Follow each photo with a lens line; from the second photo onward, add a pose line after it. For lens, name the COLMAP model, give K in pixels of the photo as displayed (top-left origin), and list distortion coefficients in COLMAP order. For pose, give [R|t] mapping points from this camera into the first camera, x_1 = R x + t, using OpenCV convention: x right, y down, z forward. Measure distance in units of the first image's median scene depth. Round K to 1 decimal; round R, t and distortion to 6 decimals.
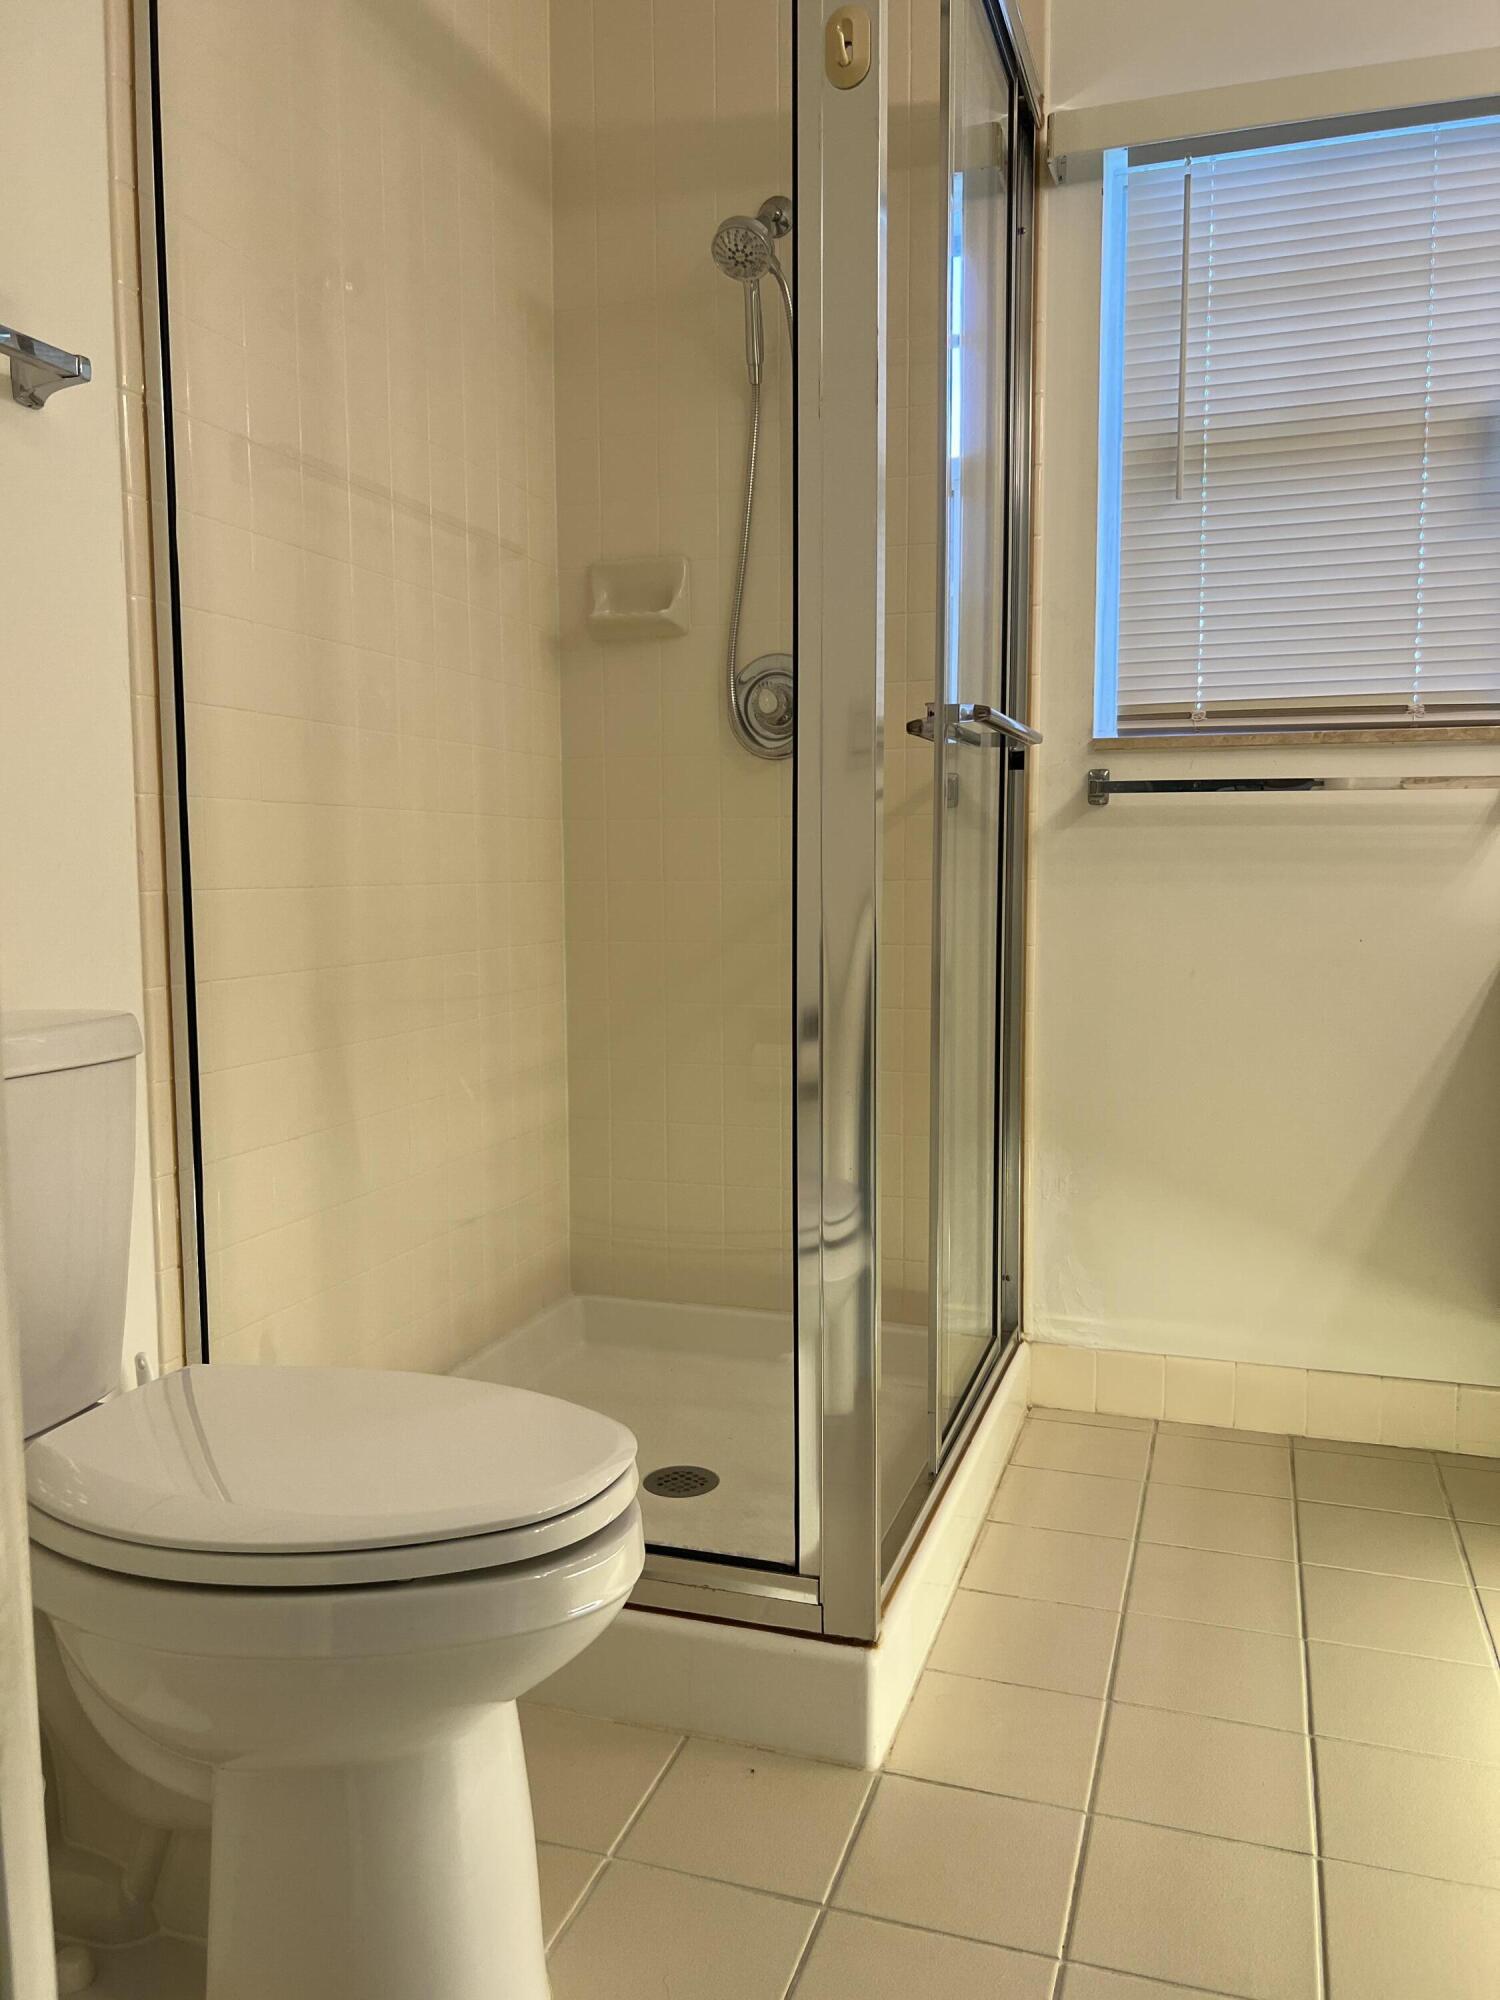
lens RADIAL K [[1520.0, 0, 750.0], [0, 1520.0, 1000.0], [0, 0, 1]] dist [0.079244, -0.102789]
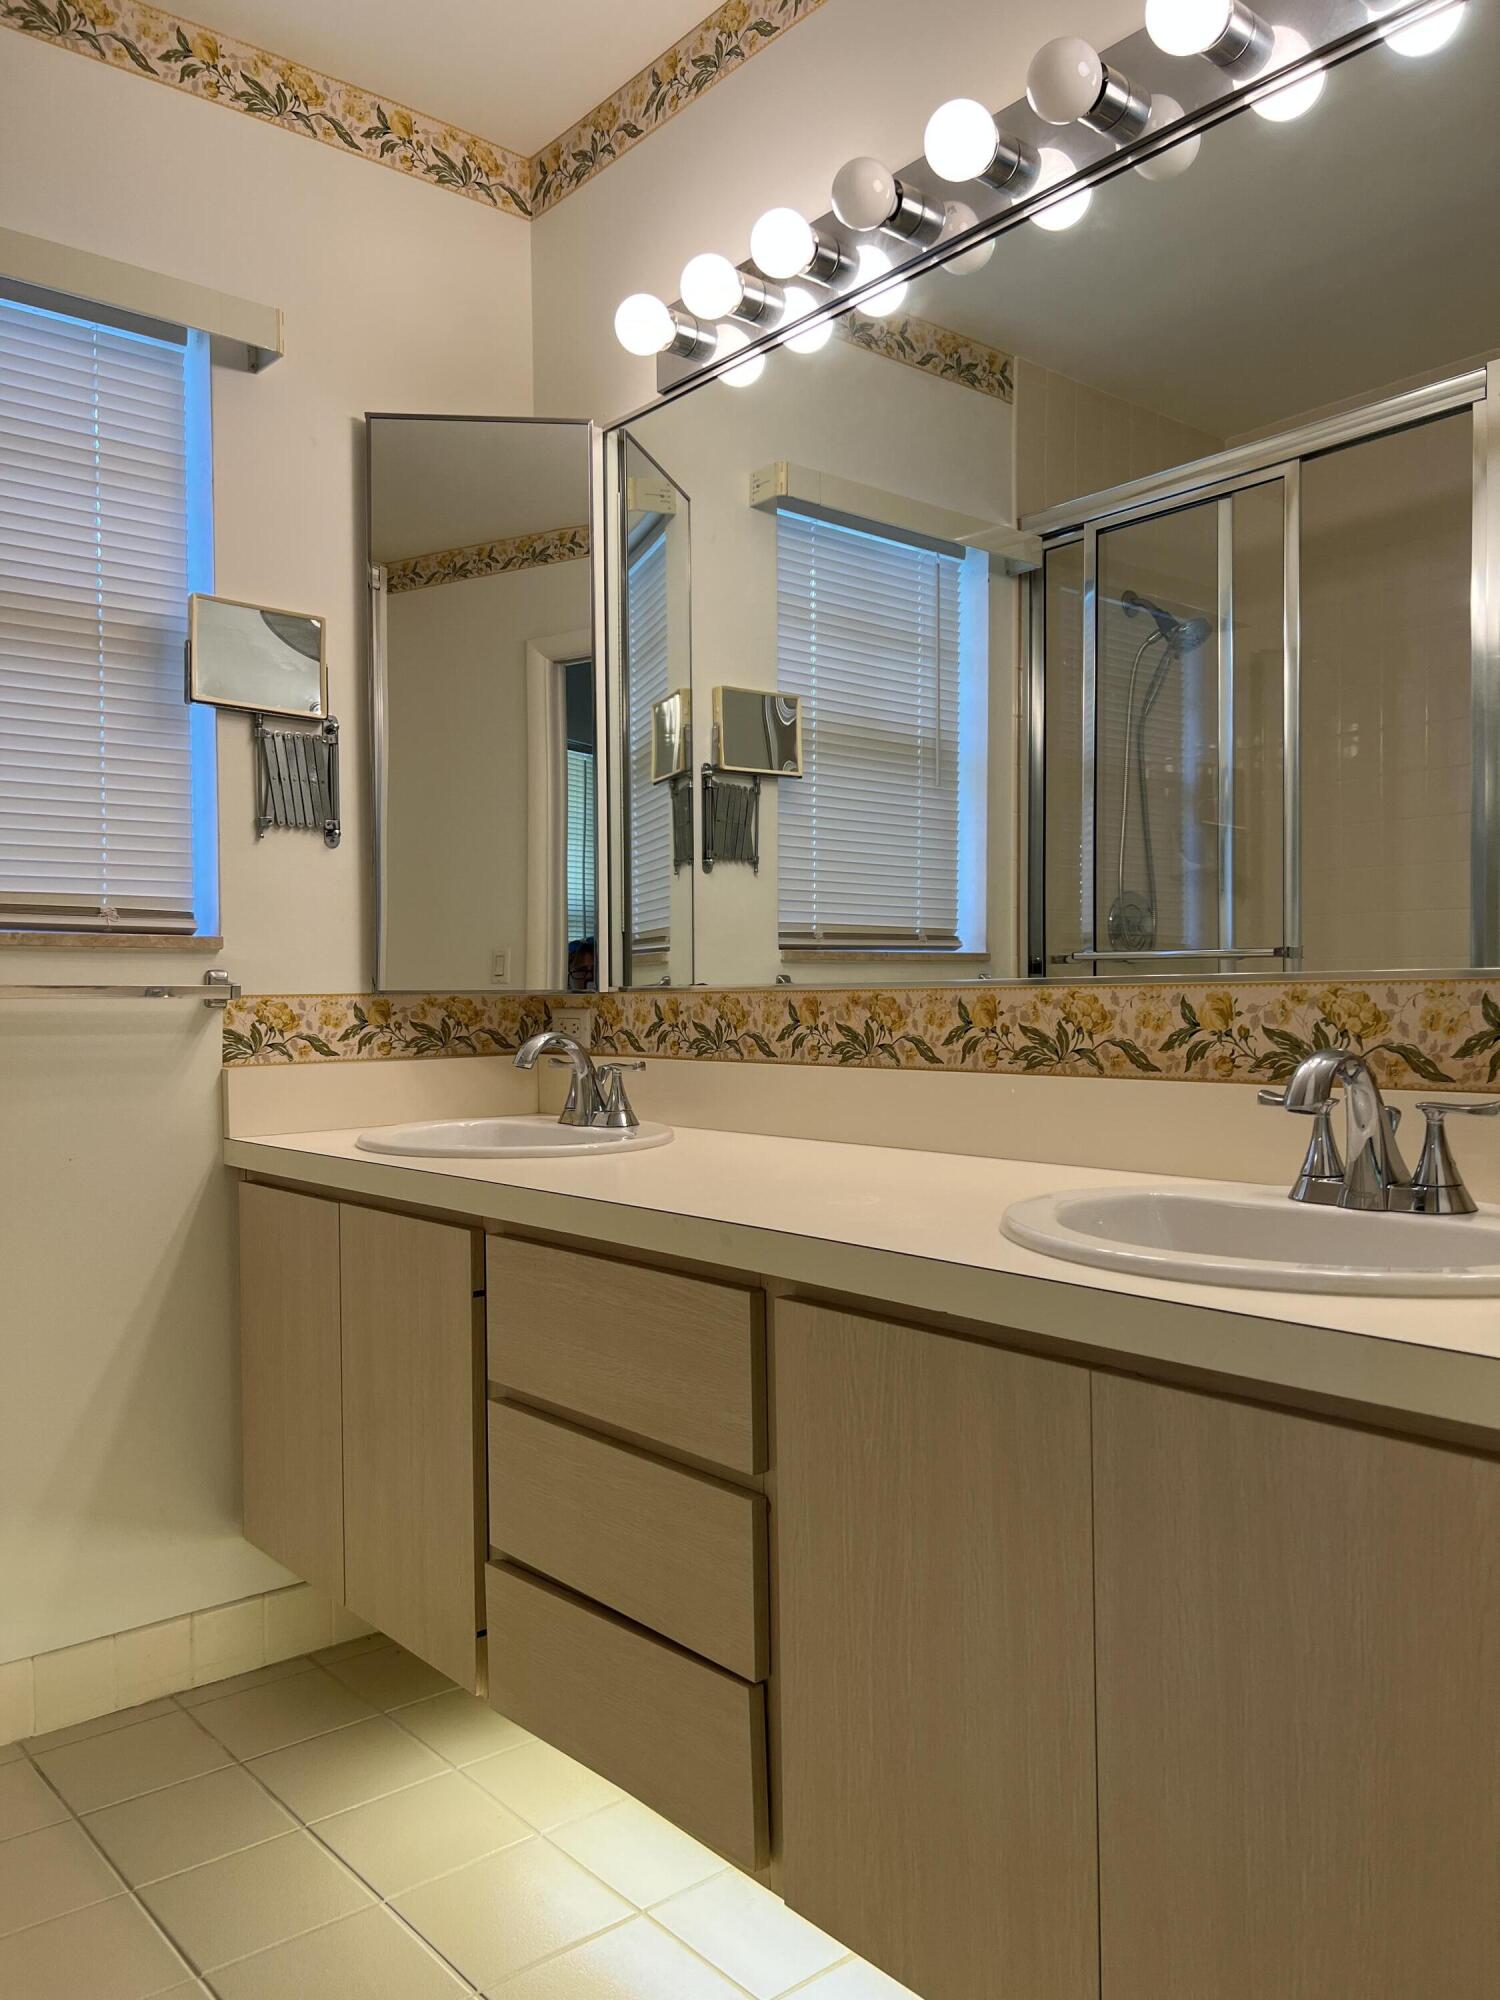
lens RADIAL K [[1520.0, 0, 750.0], [0, 1520.0, 1000.0], [0, 0, 1]] dist [0.079244, -0.102789]
pose [[0.523031, -0.006019, 0.852292, -0.175439], [0.084871, 0.995373, -0.045054, -0.059142], [-0.848078, 0.095899, 0.521122, 0.173342]]
